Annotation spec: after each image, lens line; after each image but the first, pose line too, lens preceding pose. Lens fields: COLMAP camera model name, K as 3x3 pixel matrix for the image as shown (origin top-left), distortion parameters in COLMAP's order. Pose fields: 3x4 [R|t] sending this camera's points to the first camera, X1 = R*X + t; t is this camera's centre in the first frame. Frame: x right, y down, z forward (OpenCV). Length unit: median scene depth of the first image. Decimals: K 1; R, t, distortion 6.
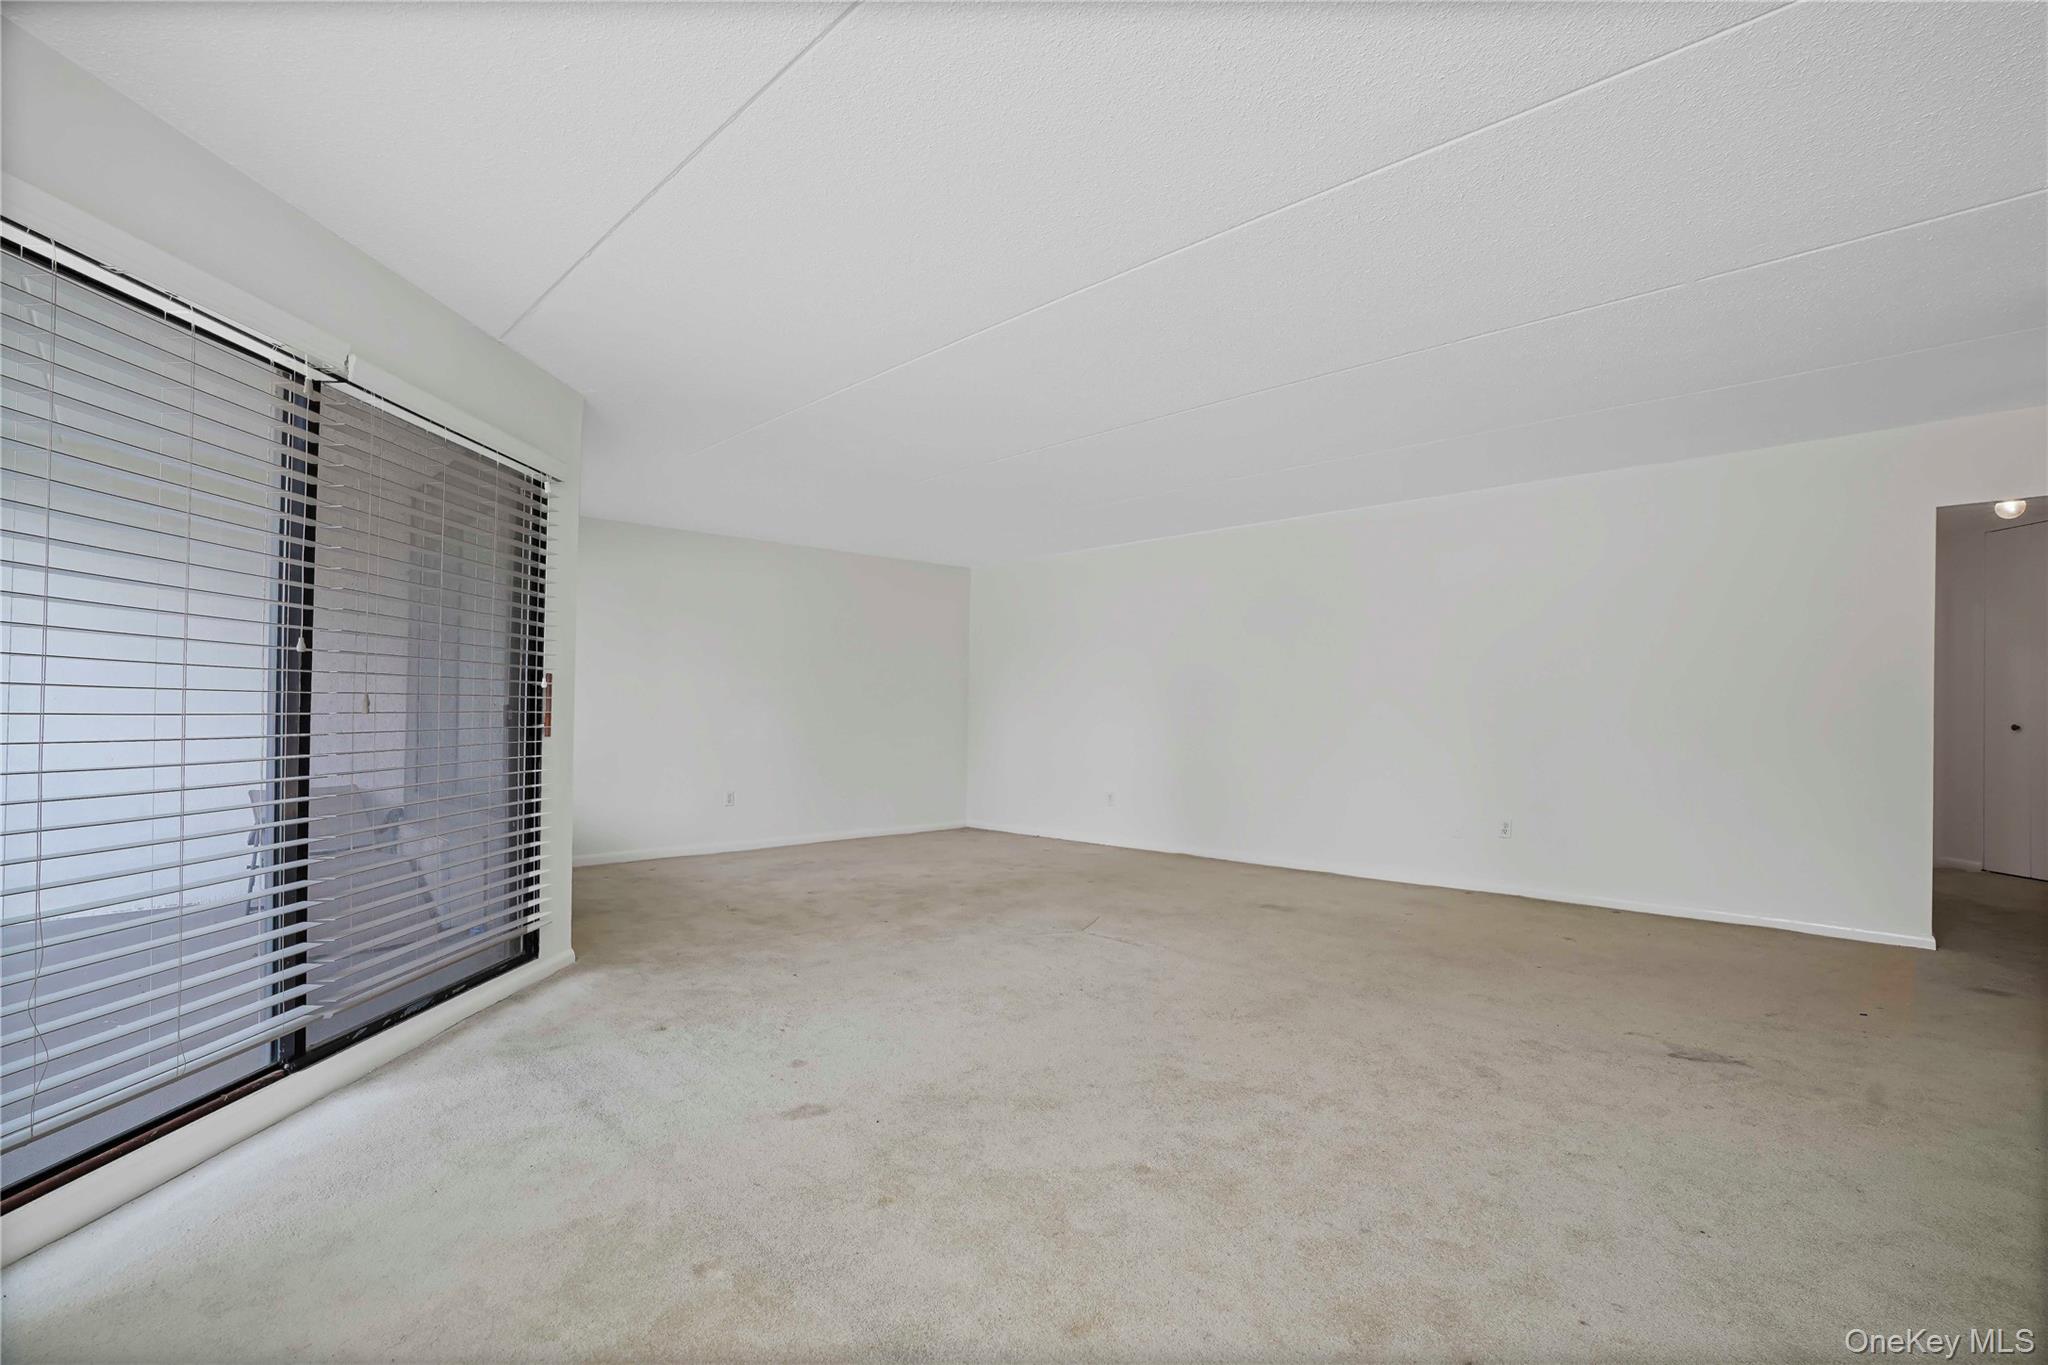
lens RADIAL K [[950.4, 0, 1012.9], [0, 950.4, 697.8], [0, 0, 1]] dist [-0.052822, 0.023501]
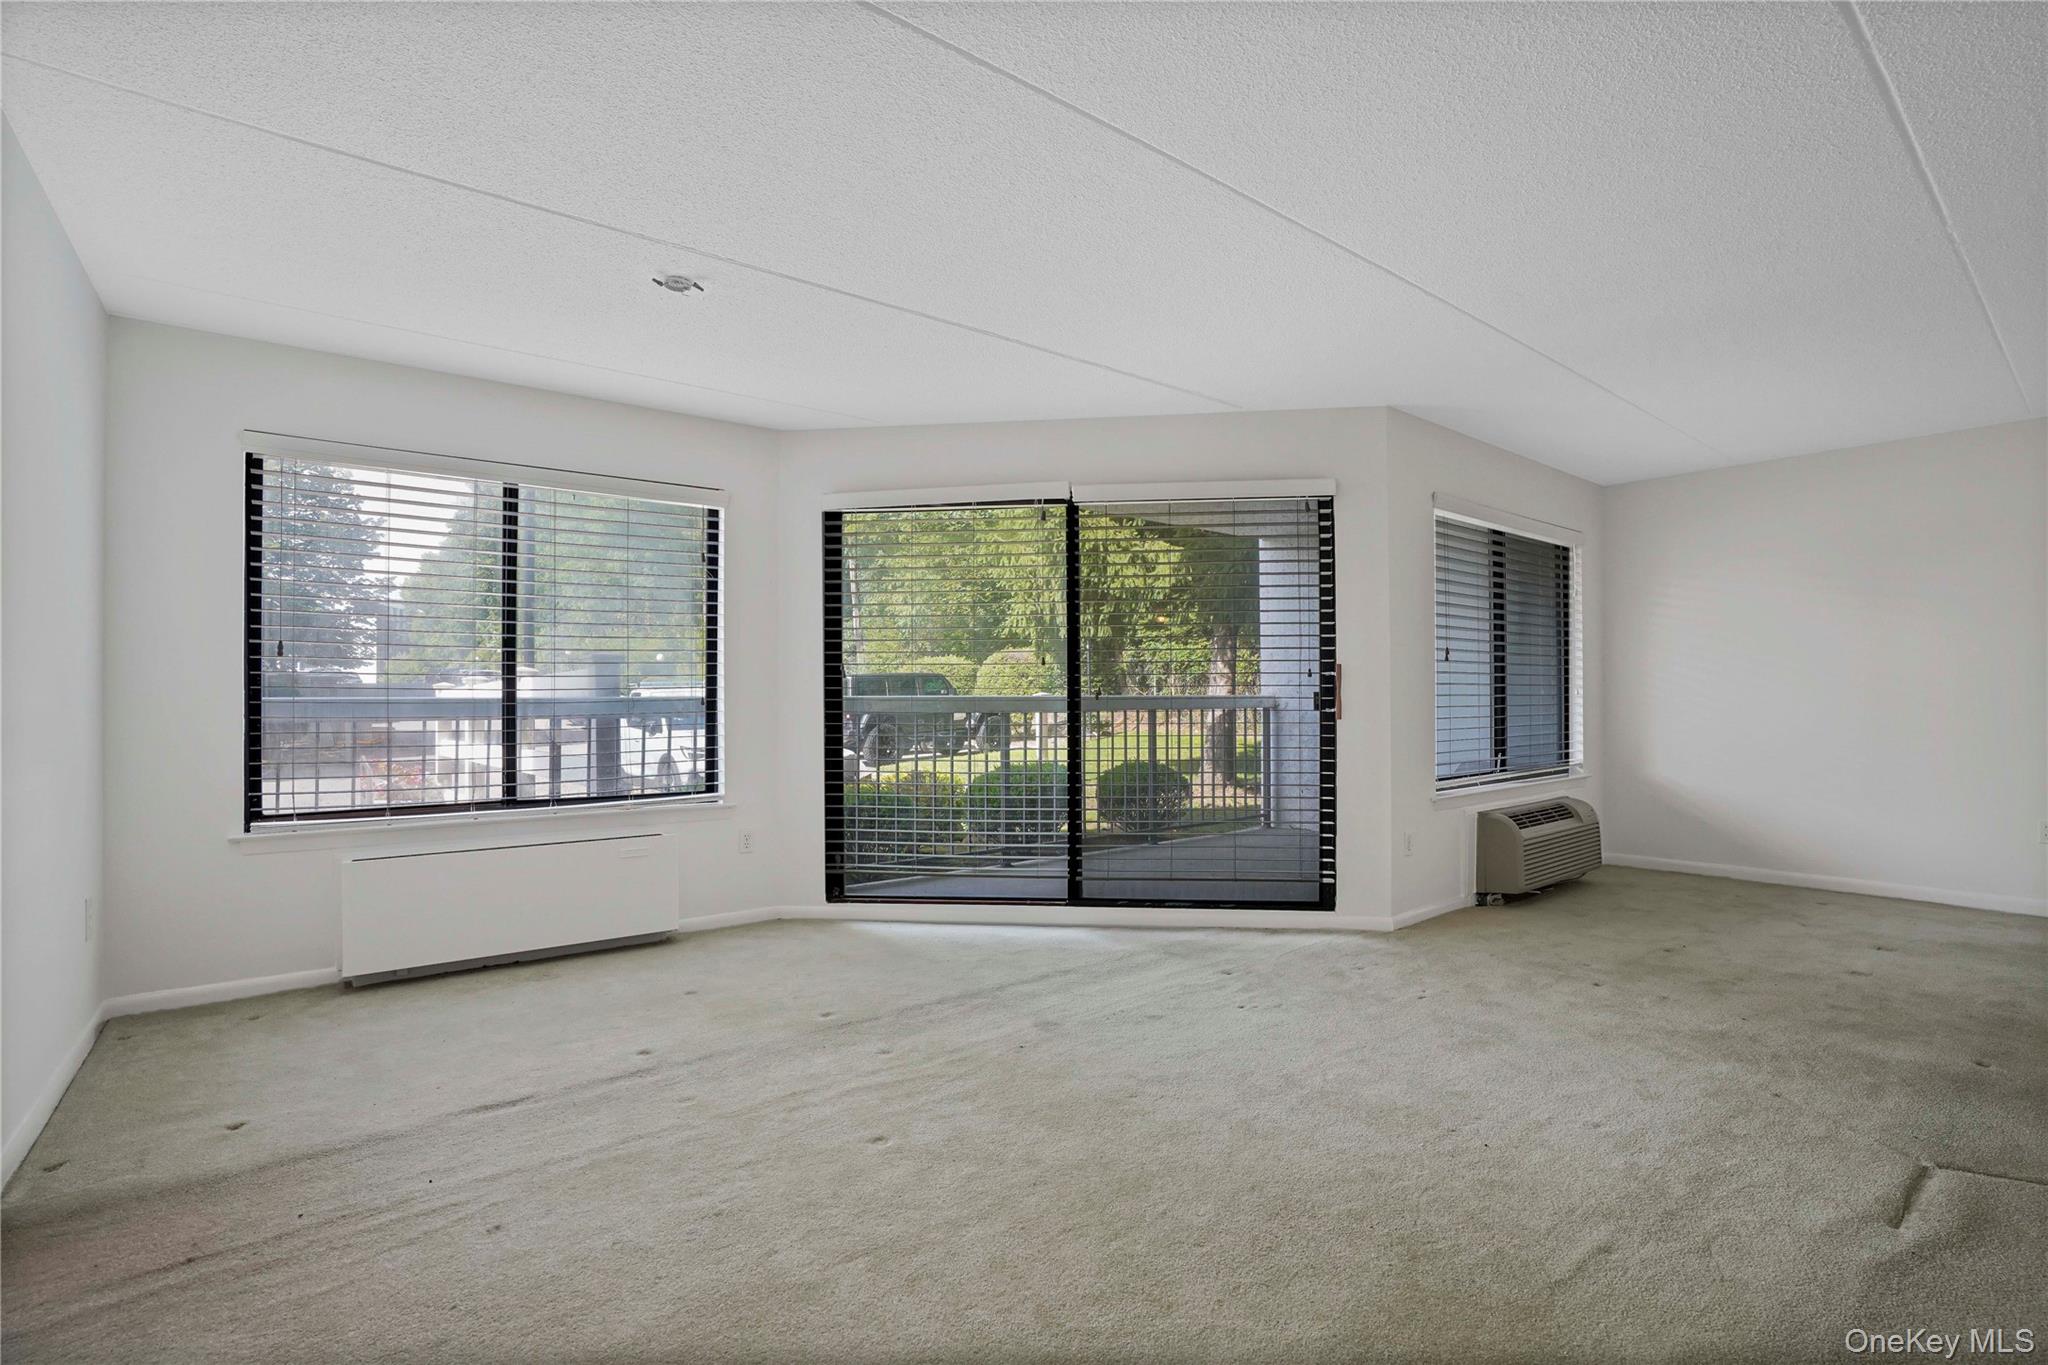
lens RADIAL K [[950.4, 0, 1081.6], [0, 950.4, 692.5], [0, 0, 1]] dist [-0.052822, 0.023501]
pose [[-0.037501, -0.003699, -0.999290, 0.370922], [0.017250, 0.999842, -0.004349, 0.004663], [0.999148, -0.017400, -0.037431, 0.405712]]
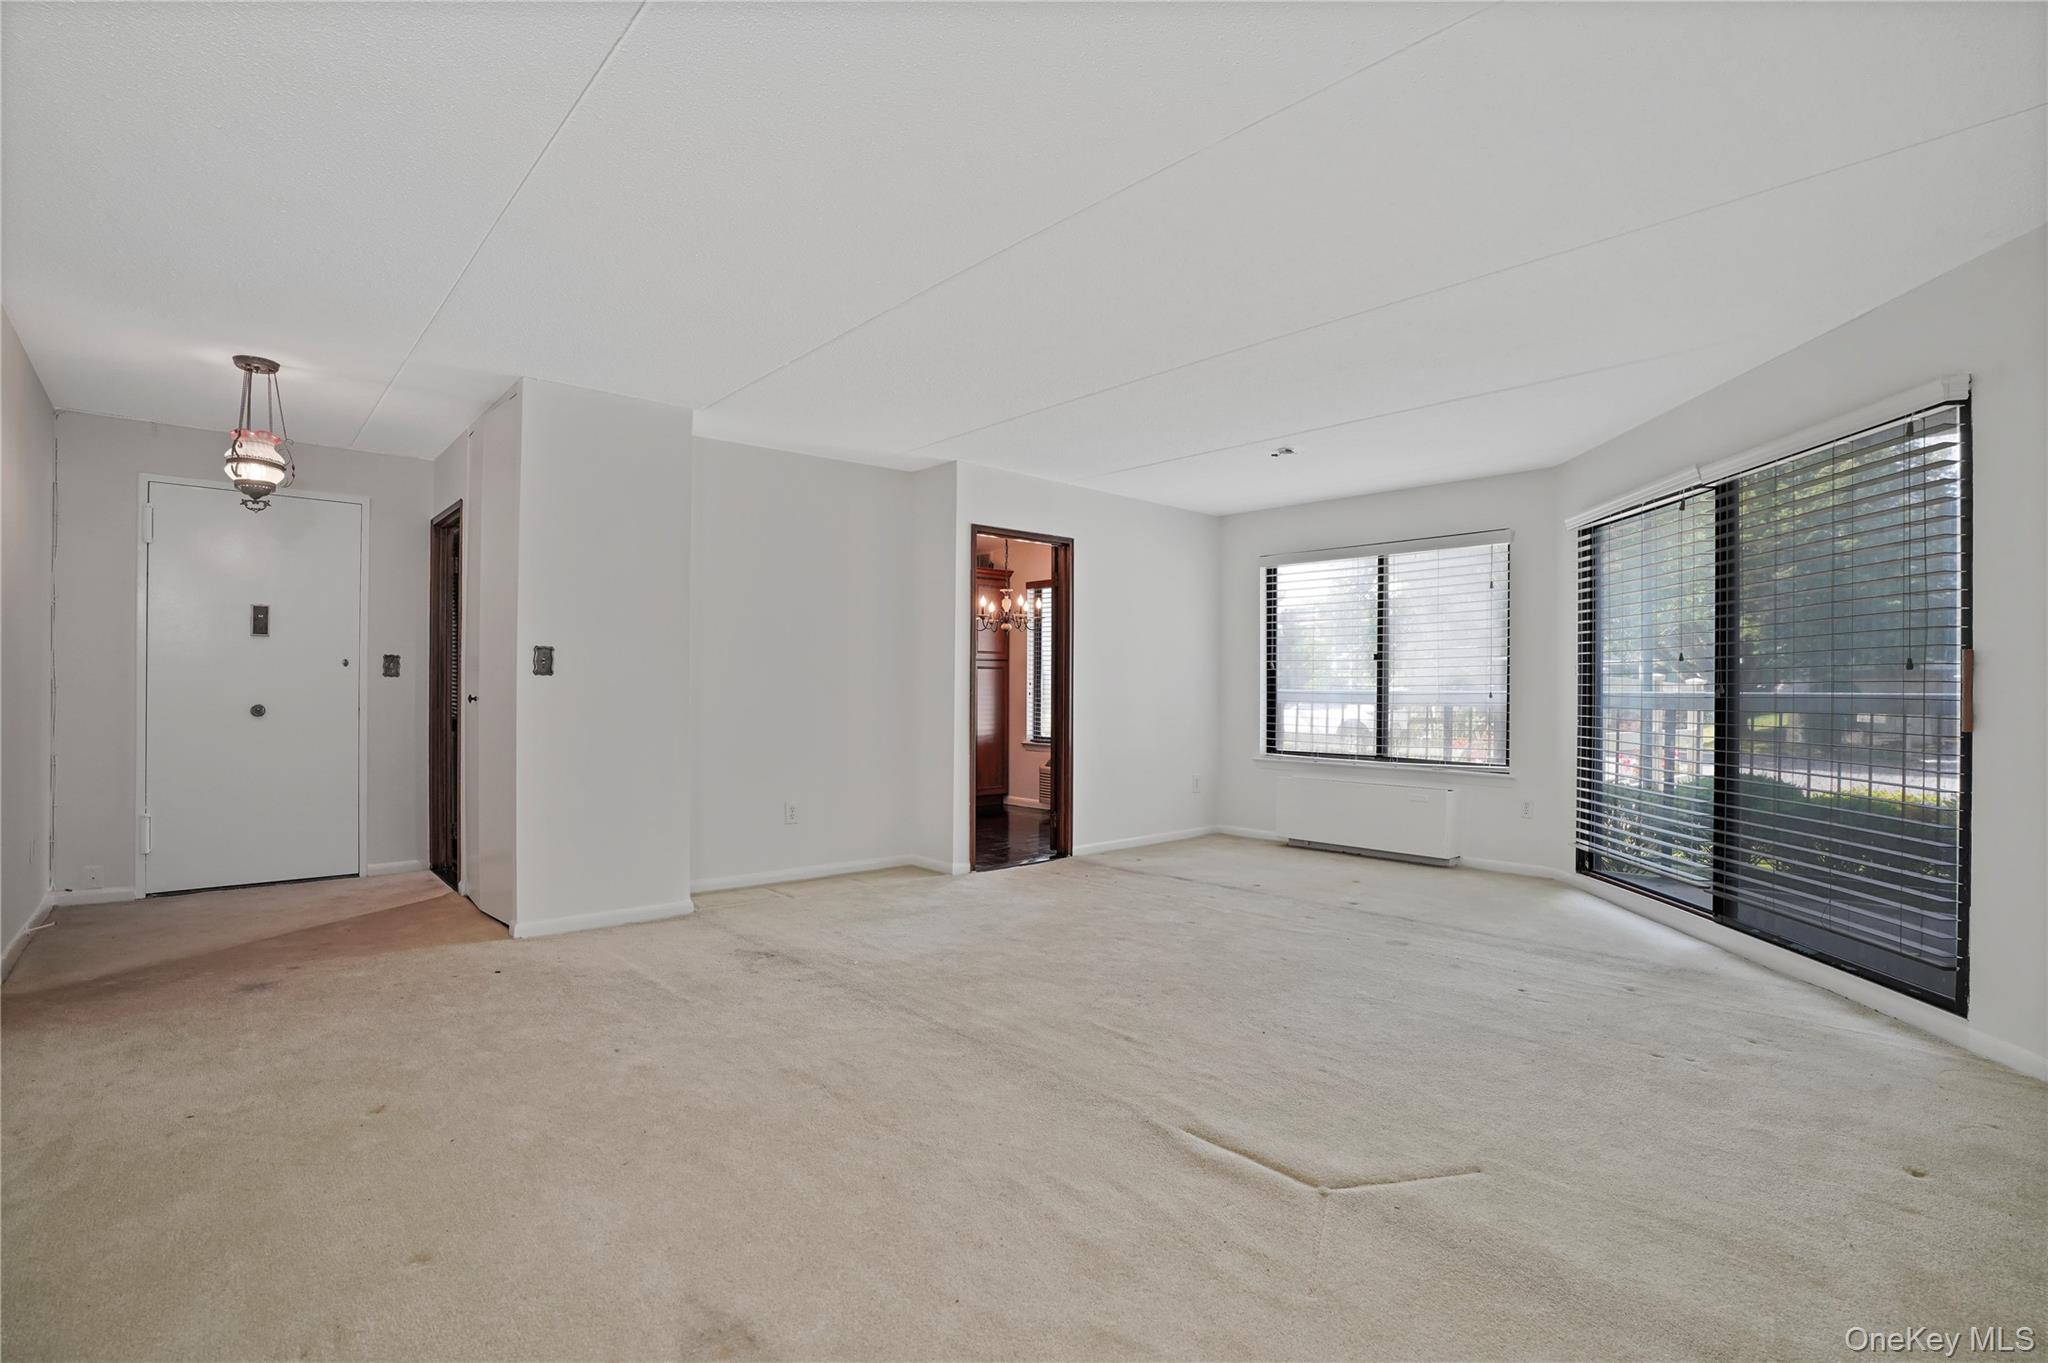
lens RADIAL K [[950.4, 0, 1001.8], [0, 950.4, 695.1], [0, 0, 1]] dist [-0.052822, 0.023501]
pose [[-0.999548, 0.000495, 0.030044, 0.144367], [0.000275, 0.999973, -0.007320, 0.009781], [-0.030047, -0.007308, -0.999522, 0.982160]]
